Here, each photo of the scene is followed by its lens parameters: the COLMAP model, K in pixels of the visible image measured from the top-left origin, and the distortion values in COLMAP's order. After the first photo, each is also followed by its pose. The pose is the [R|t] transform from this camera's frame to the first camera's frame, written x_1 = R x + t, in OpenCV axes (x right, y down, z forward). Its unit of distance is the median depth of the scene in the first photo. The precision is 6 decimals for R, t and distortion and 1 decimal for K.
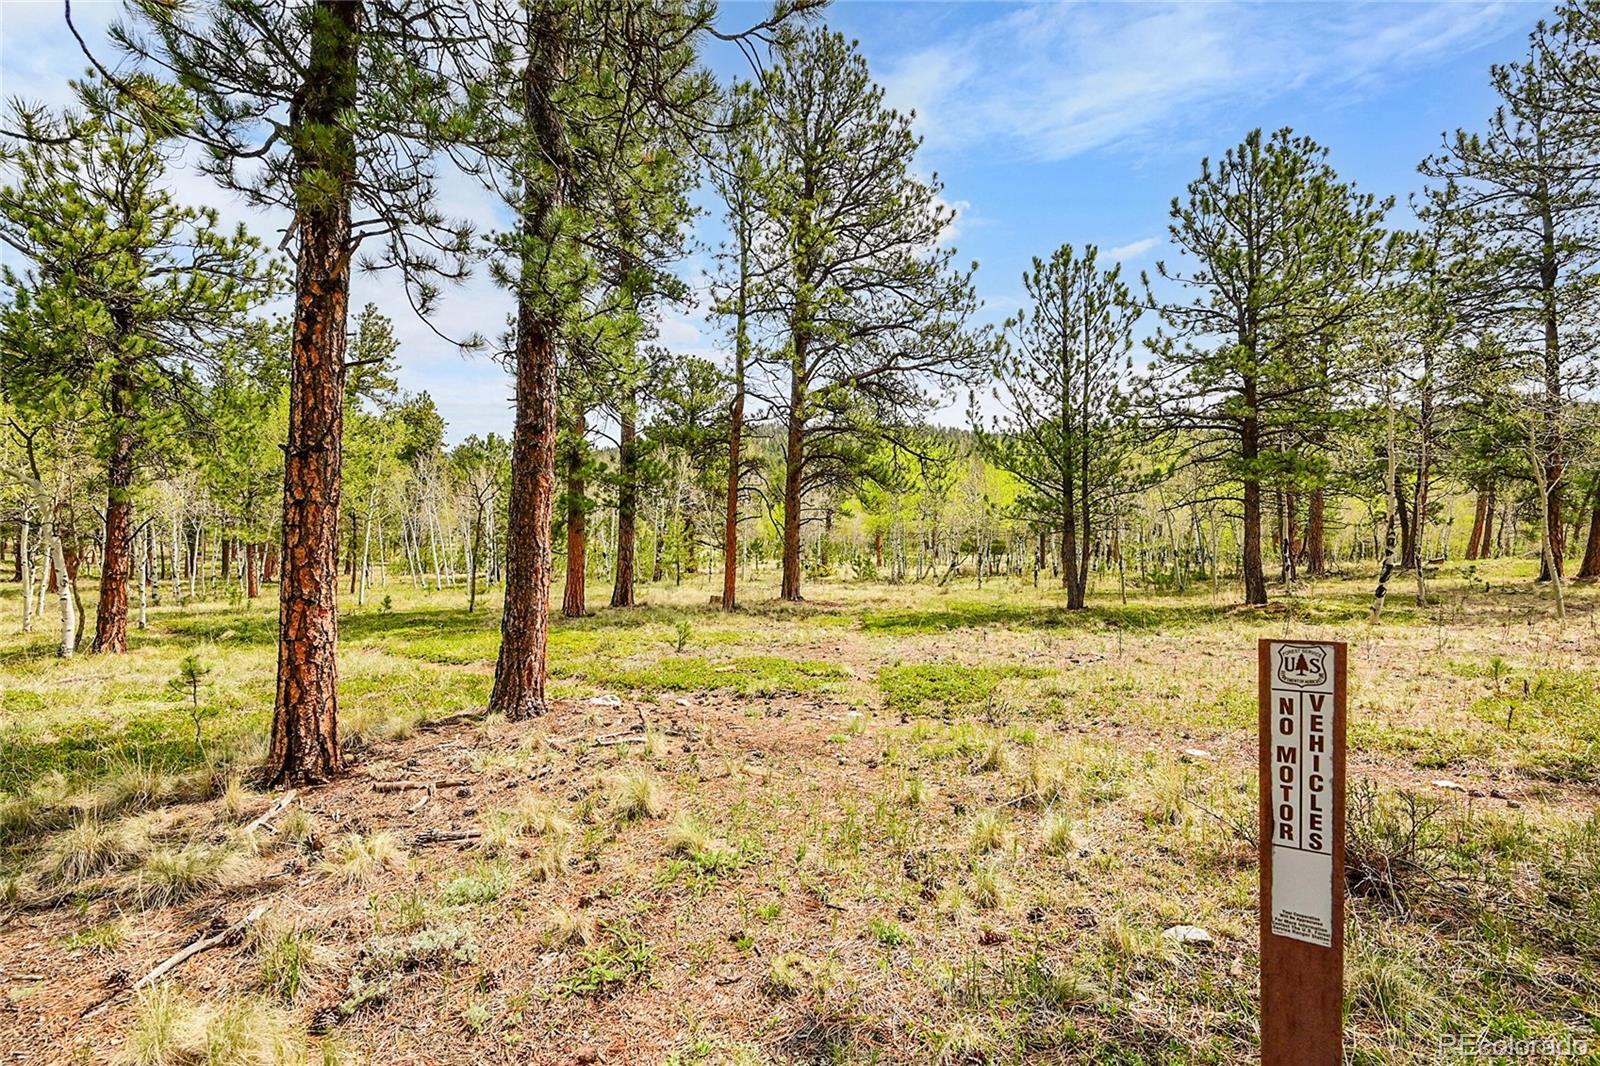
lens RADIAL K [[700.8, 0, 798.8], [0, 700.8, 534.8], [0, 0, 1]] dist [-0.001179, 0.000075]
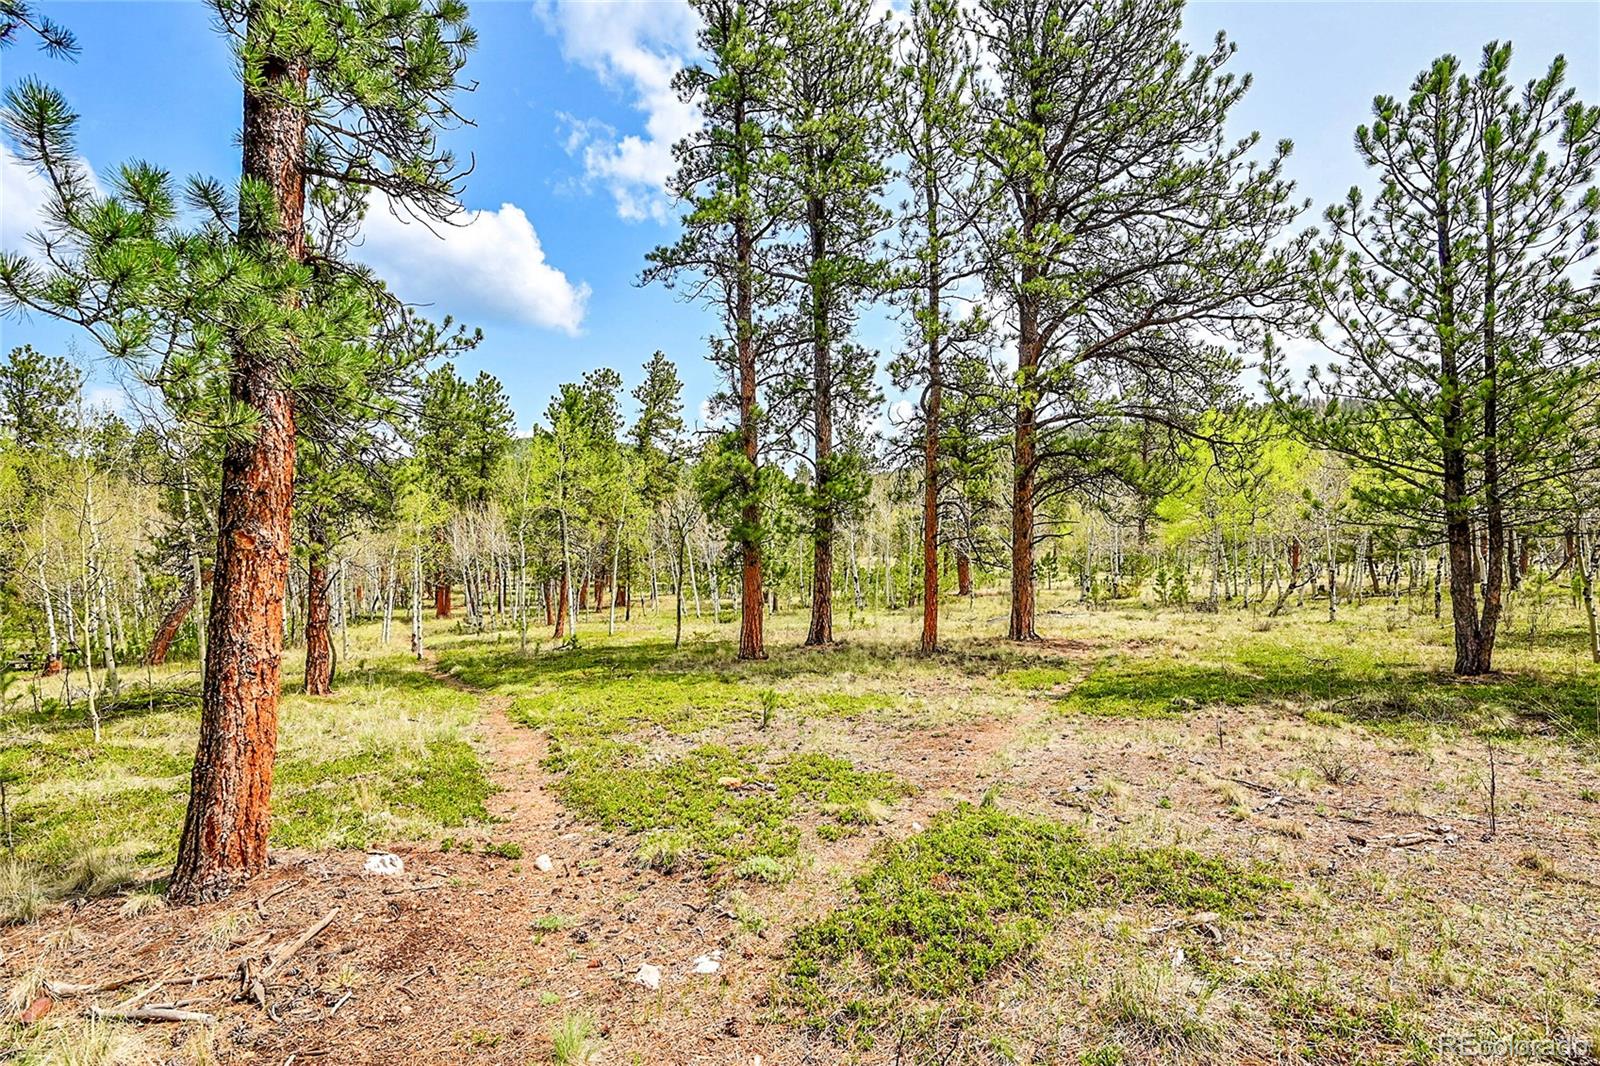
lens RADIAL K [[700.8, 0, 819.6], [0, 700.8, 563.0], [0, 0, 1]] dist [-0.001179, 0.000075]
pose [[0.902373, -0.027681, -0.430067, 0.140088], [0.037859, 0.999169, 0.015125, -0.015256], [0.429291, -0.029930, 0.902670, 0.212314]]
